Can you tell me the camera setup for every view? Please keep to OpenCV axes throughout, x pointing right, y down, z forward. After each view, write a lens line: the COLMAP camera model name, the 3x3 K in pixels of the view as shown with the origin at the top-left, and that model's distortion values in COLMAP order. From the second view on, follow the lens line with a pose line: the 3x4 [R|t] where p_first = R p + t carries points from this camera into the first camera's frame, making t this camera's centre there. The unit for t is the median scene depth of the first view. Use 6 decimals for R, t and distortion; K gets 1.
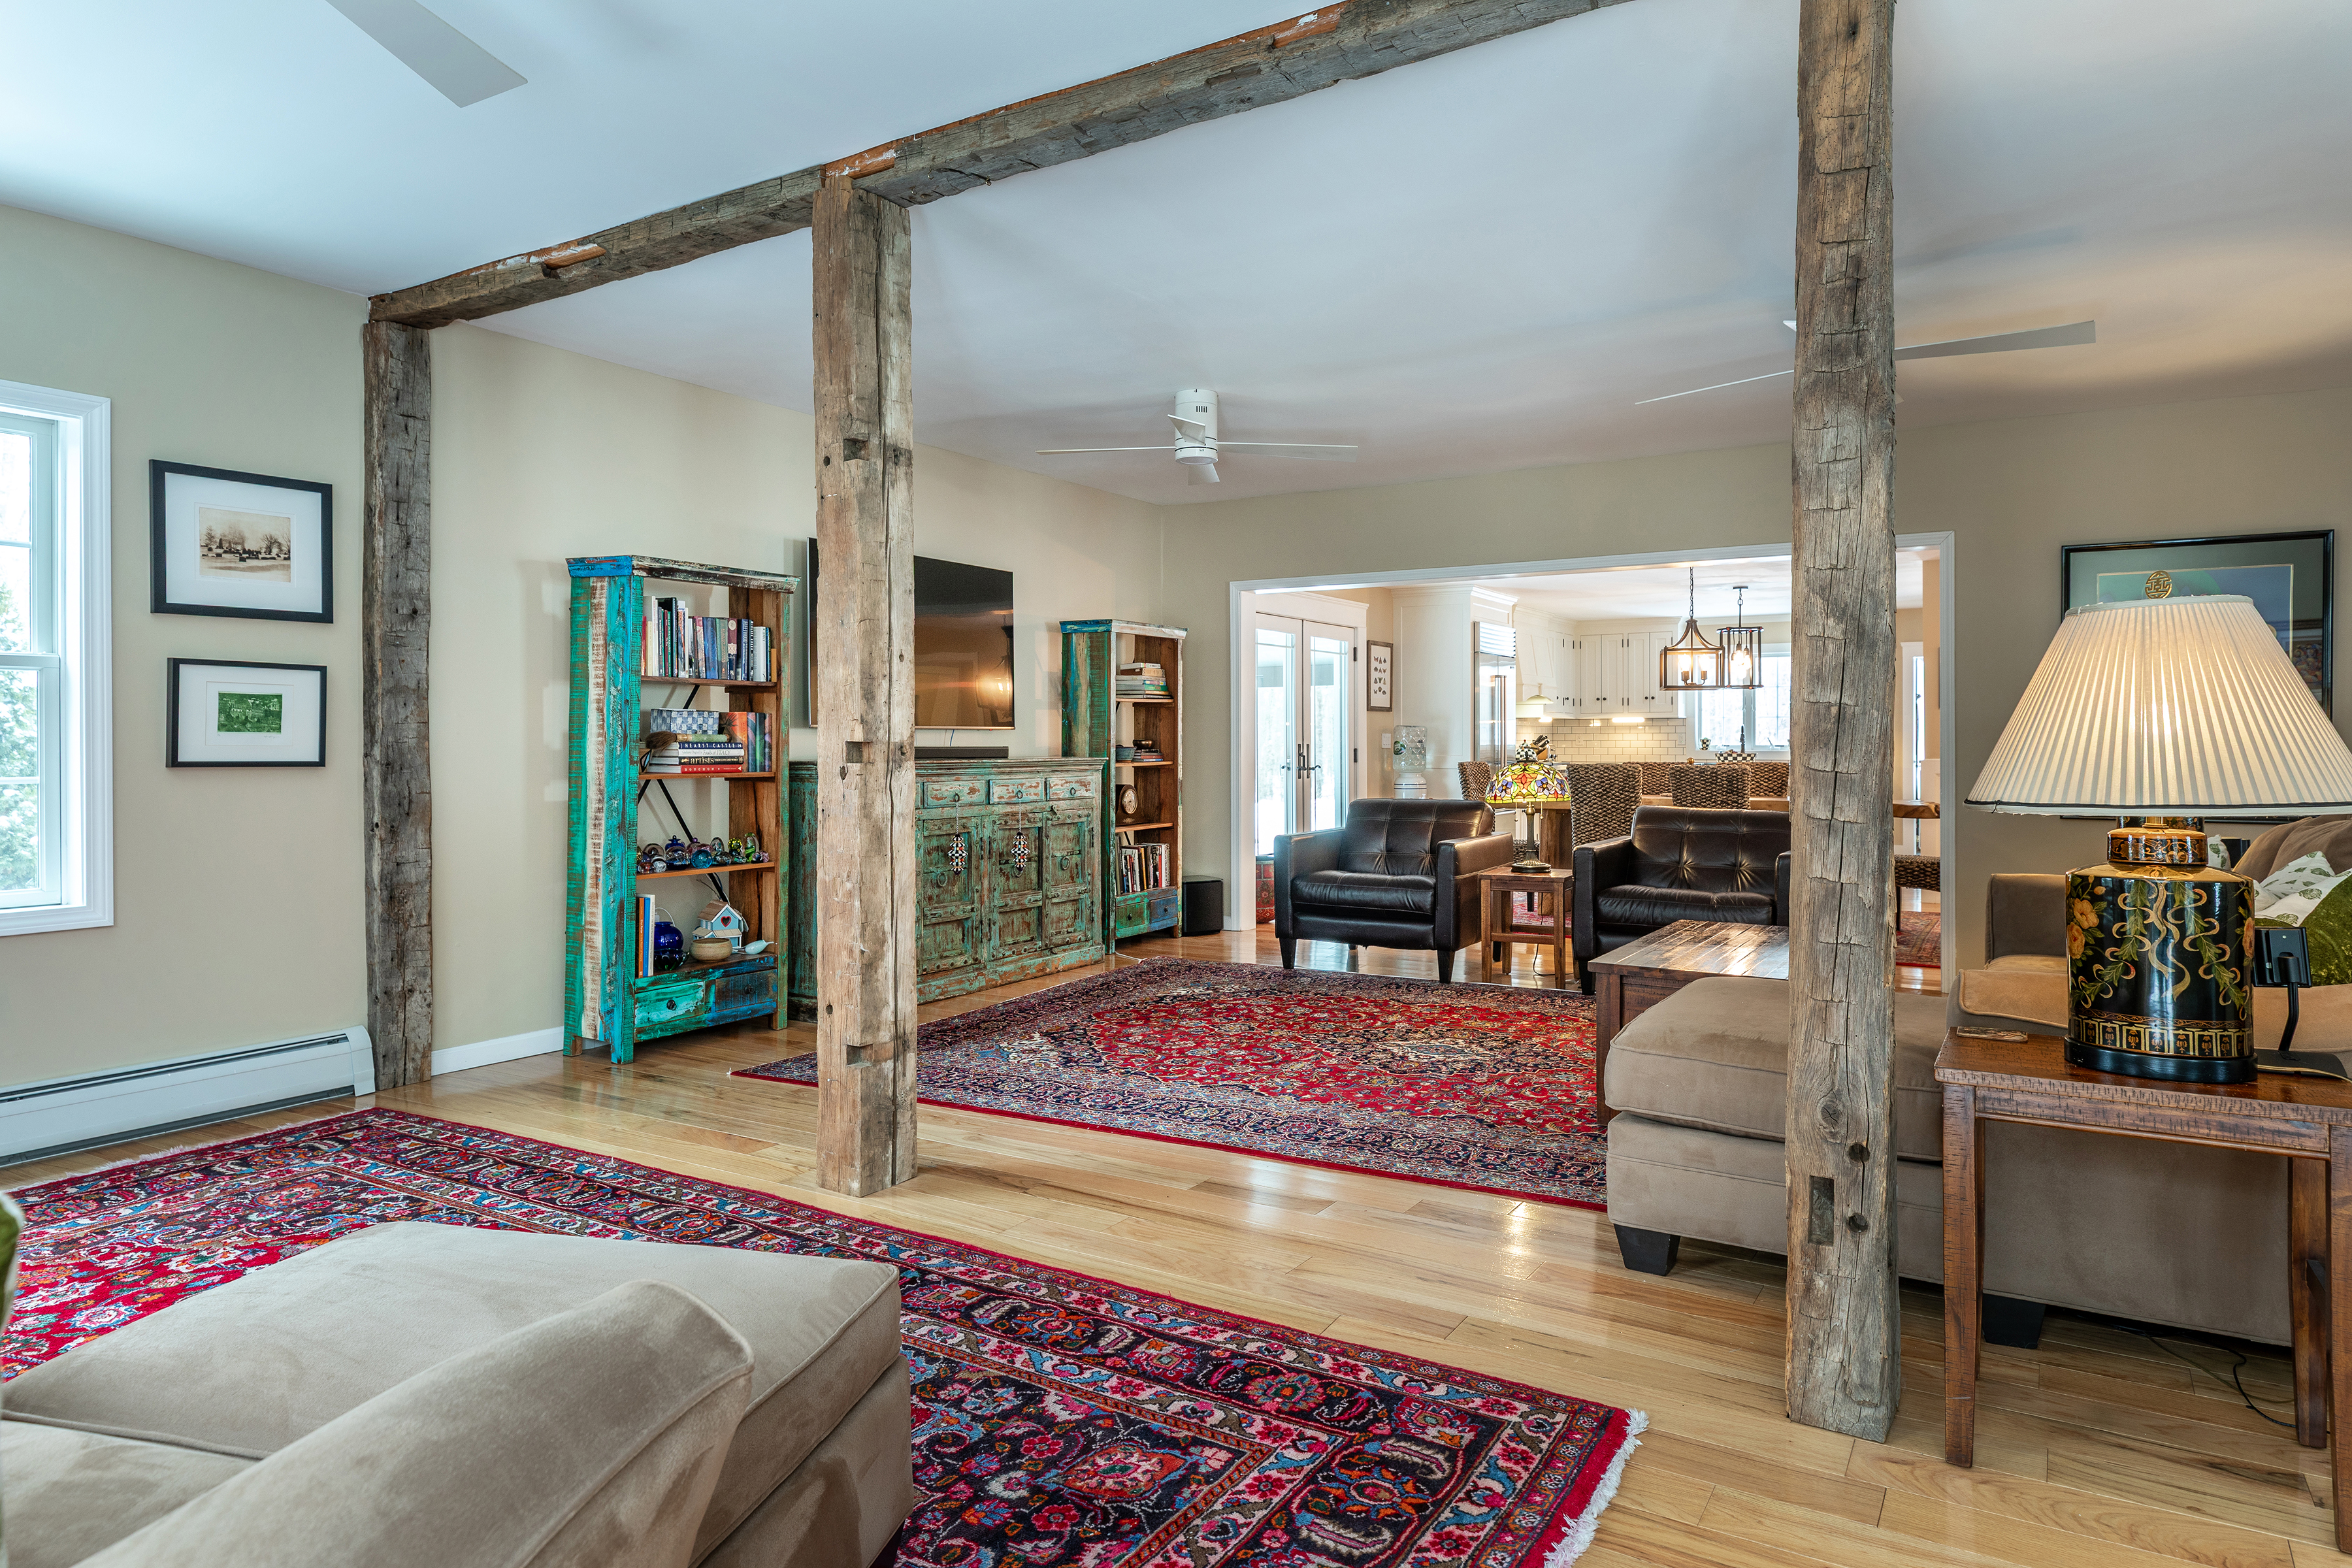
lens RADIAL K [[1375.5, 0, 1137.9], [0, 1375.5, 737.3], [0, 0, 1]] dist [0.022661, -0.004687]
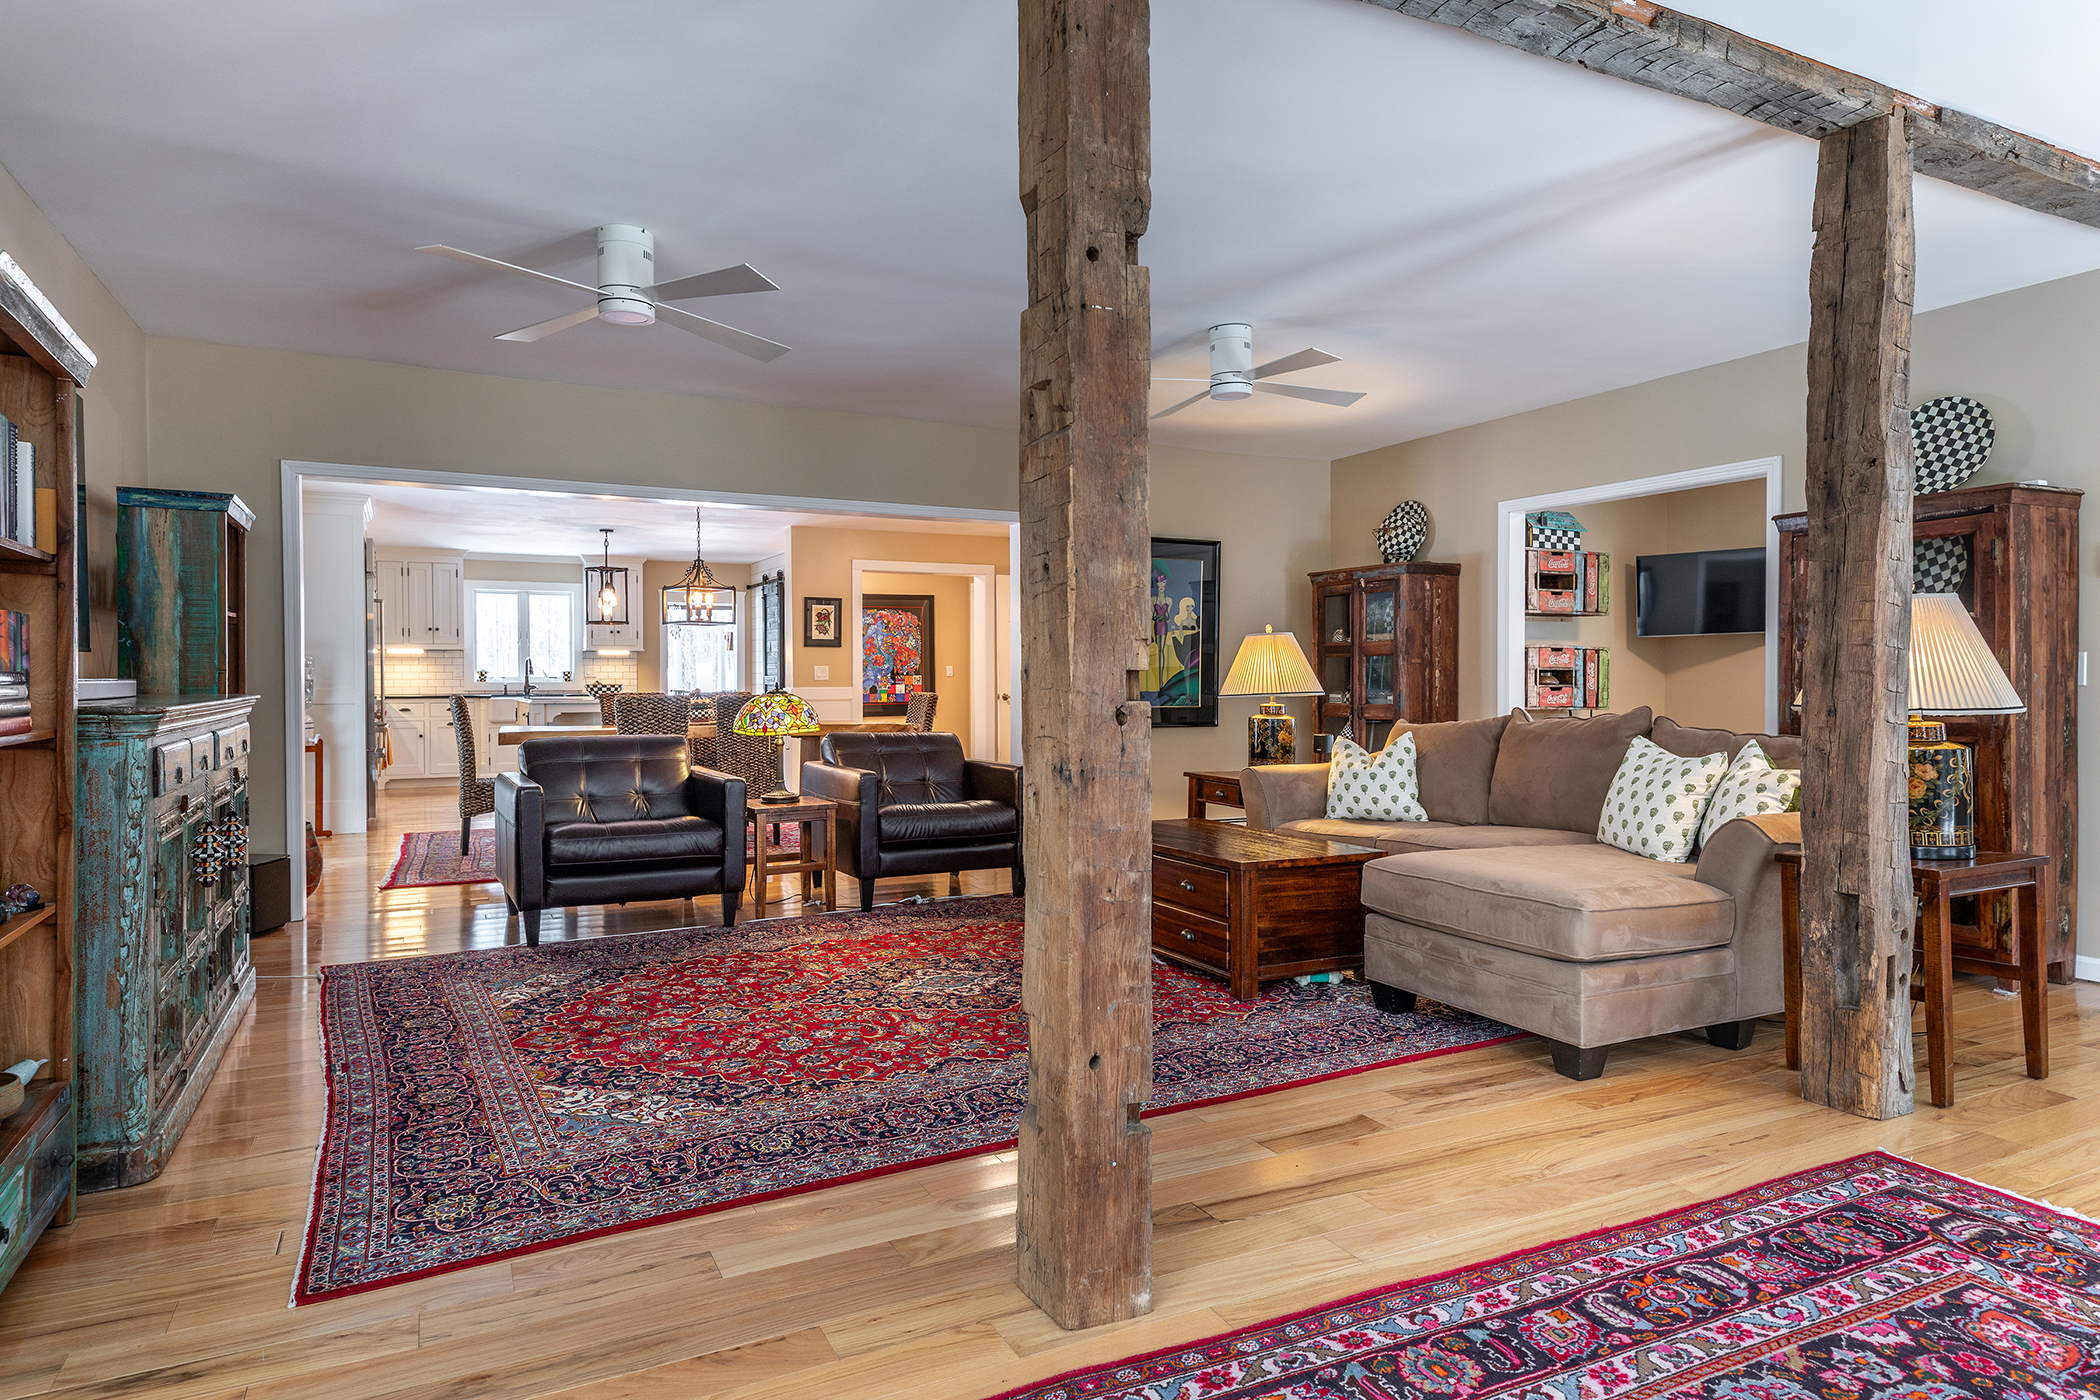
lens RADIAL K [[1258.1, 0, 1003.8], [0, 1258.1, 685.1], [0, 0, 1]] dist [0.035257, -0.020777]
pose [[0.510518, -0.006626, 0.859841, -0.424607], [-0.003835, 0.999943, 0.009983, 0.002270], [-0.859858, -0.008394, 0.510464, 0.390540]]
